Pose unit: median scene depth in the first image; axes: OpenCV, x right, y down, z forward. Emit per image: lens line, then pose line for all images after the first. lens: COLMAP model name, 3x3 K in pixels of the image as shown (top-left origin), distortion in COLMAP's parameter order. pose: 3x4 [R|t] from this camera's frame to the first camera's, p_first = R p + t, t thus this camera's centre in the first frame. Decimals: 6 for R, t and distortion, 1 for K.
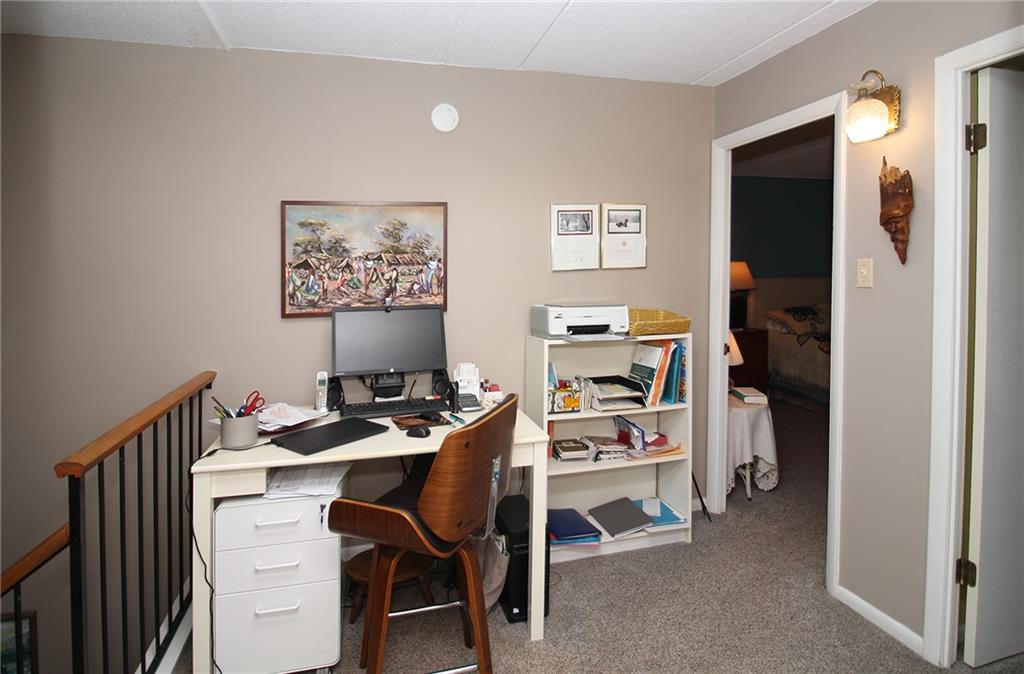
lens RADIAL K [[575.0, 0, 540.5], [0, 575.0, 276.8], [0, 0, 1]] dist [0.003626, -0.019034]
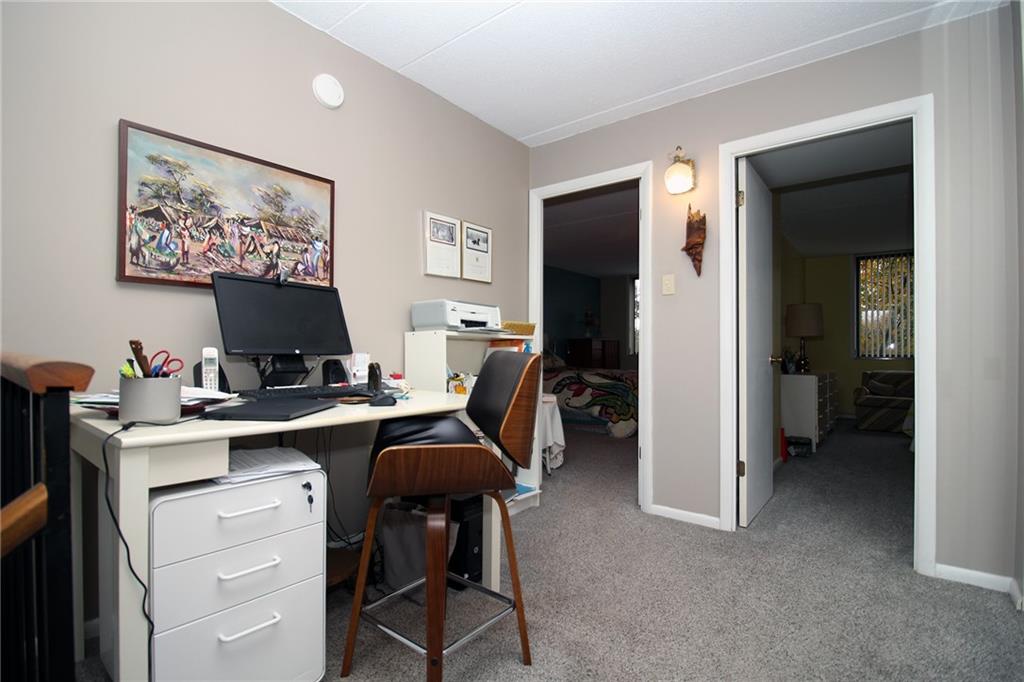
lens RADIAL K [[472.5, 0, 566.8], [0, 472.5, 344.9], [0, 0, 1]] dist [0.002830, -0.007507]
pose [[0.796972, 0.010528, 0.603924, -0.339243], [-0.005390, 0.999932, -0.010318, 0.147462], [-0.603992, 0.004968, 0.796975, 0.182804]]
